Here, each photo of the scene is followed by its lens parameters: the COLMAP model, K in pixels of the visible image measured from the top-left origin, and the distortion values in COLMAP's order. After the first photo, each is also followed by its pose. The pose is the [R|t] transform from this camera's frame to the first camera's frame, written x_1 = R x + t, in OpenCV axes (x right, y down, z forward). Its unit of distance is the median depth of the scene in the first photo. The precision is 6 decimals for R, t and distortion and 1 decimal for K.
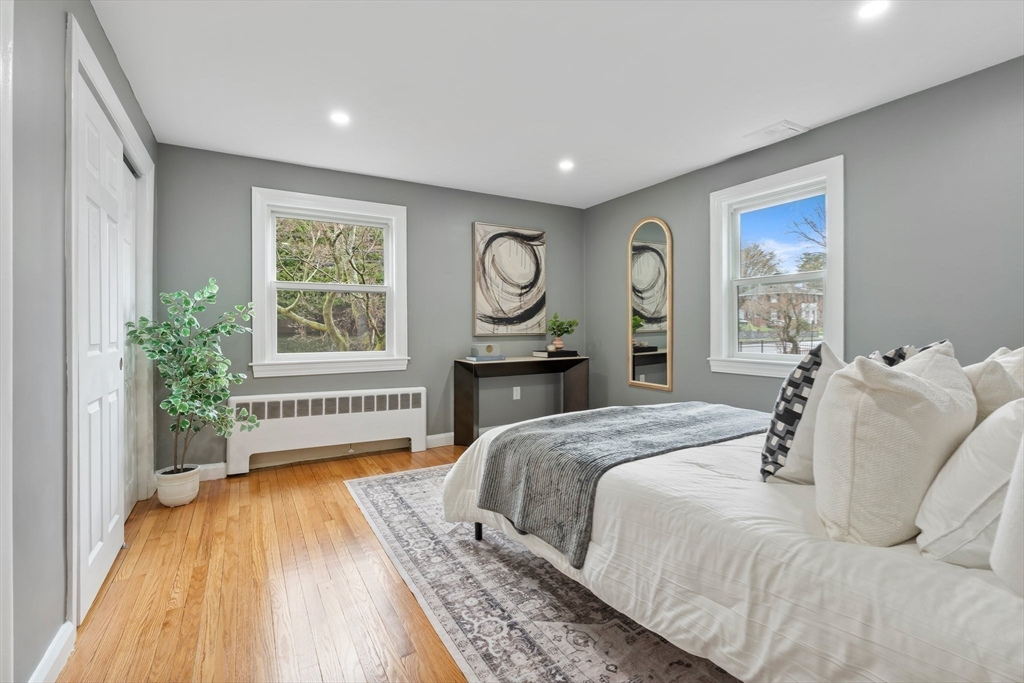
lens RADIAL K [[464.2, 0, 522.0], [0, 464.2, 325.5], [0, 0, 1]] dist [-0.005639, 0.001413]
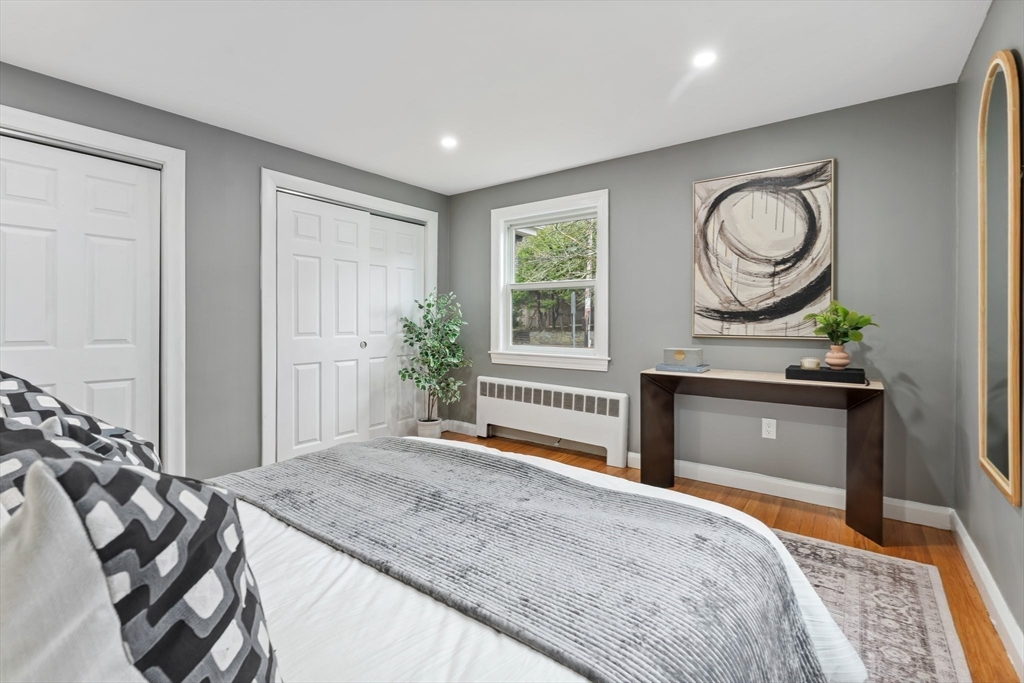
lens RADIAL K [[464.2, 0, 509.3], [0, 464.2, 332.0], [0, 0, 1]] dist [-0.005639, 0.001413]
pose [[0.385038, 0.023441, -0.922603, 0.465278], [-0.008030, 0.999725, 0.022050, 0.000979], [0.922866, -0.001082, 0.385120, 0.445552]]
